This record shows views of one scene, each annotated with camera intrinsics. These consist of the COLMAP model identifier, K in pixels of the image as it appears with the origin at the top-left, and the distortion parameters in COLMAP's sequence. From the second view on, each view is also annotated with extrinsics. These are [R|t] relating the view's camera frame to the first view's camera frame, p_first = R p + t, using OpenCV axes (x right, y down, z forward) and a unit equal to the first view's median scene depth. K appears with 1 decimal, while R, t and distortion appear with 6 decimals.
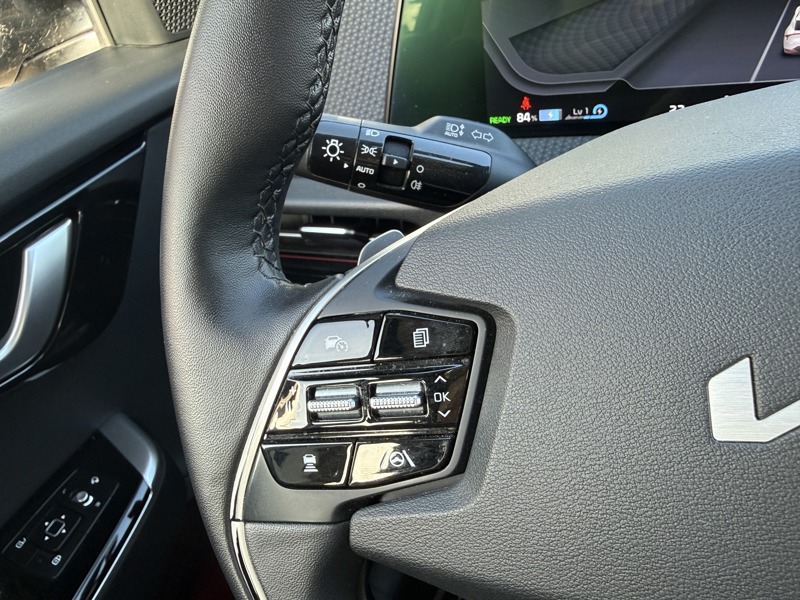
lens RADIAL K [[633.7, 0, 376.8], [0, 633.7, 300.6], [0, 0, 1]] dist [0.005404, 0.004935]
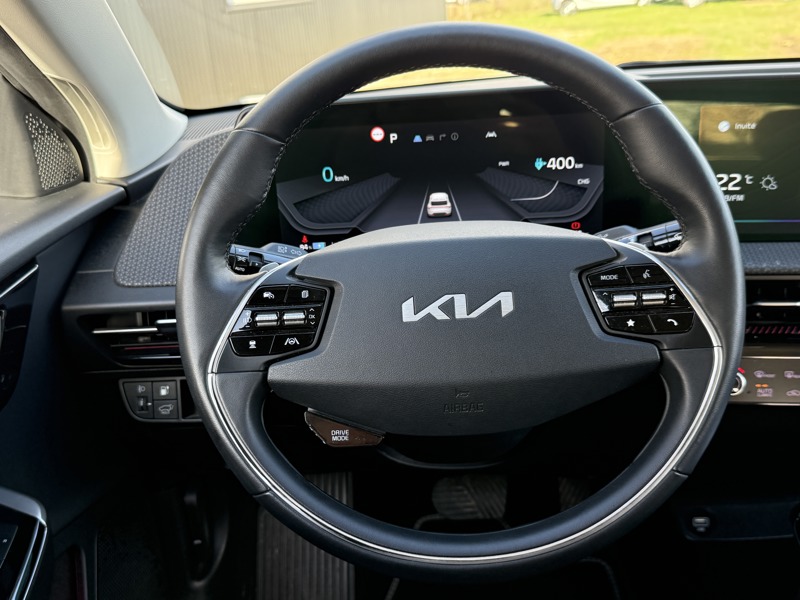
lens RADIAL K [[821.8, 0, 397.3], [0, 821.8, 297.9], [0, 0, 1]] dist [0.075305, 0.000000]
pose [[0.907619, -0.024722, 0.419067, -0.501864], [0.128394, 0.966775, -0.221043, 0.388284], [-0.399679, 0.254429, 0.880638, -1.080135]]
